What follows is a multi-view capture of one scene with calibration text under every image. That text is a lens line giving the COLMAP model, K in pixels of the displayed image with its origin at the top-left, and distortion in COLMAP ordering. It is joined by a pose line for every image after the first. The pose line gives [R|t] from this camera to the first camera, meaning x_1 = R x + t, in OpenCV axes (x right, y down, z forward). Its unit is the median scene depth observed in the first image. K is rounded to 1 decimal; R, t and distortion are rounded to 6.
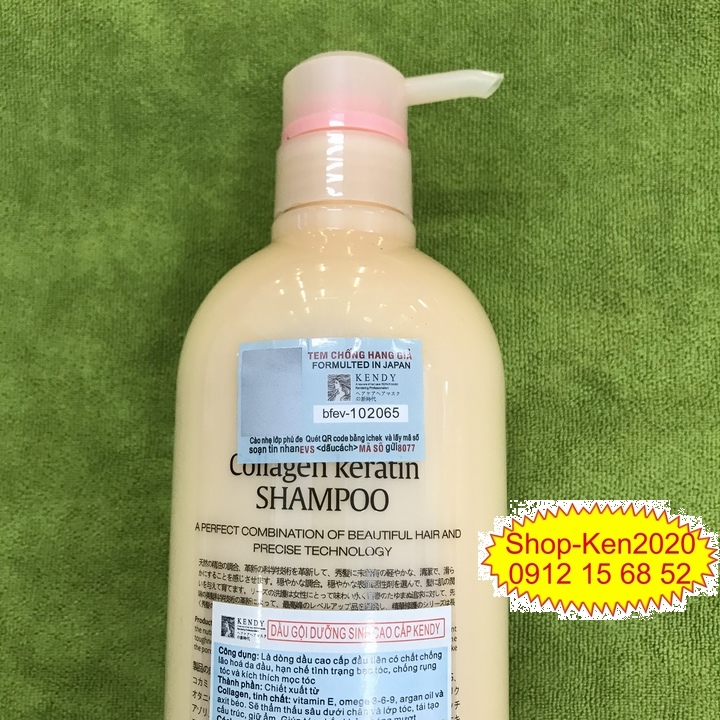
lens RADIAL K [[863.6, 0, 325.9], [0, 863.6, 361.5], [0, 0, 1]] dist [-0.011260, -0.008324]
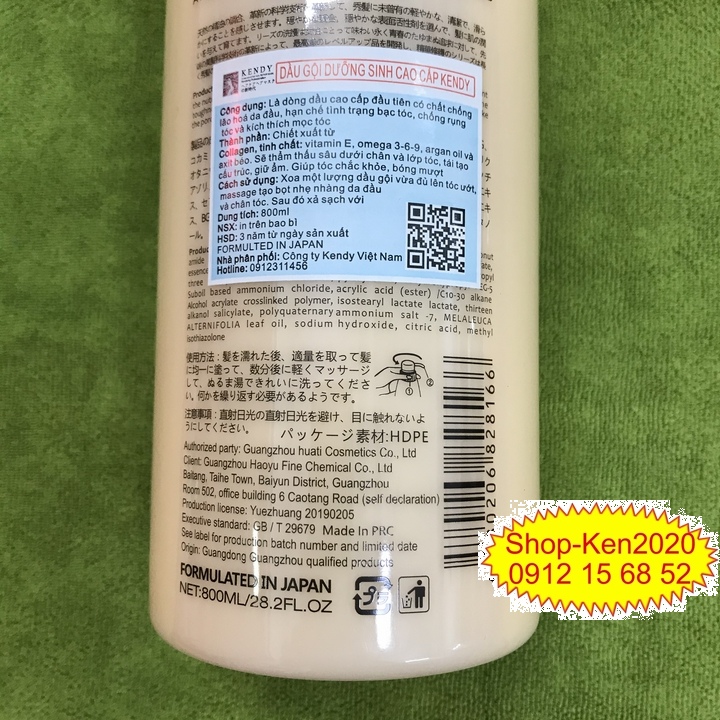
lens RADIAL K [[863.6, 0, 325.9], [0, 863.6, 361.5], [0, 0, 1]] dist [-0.011260, -0.008324]
pose [[0.999927, 0.000043, 0.012113, -0.026360], [-0.000704, 0.998510, 0.054563, 0.540026], [-0.012093, -0.054568, 0.998437, 0.099494]]
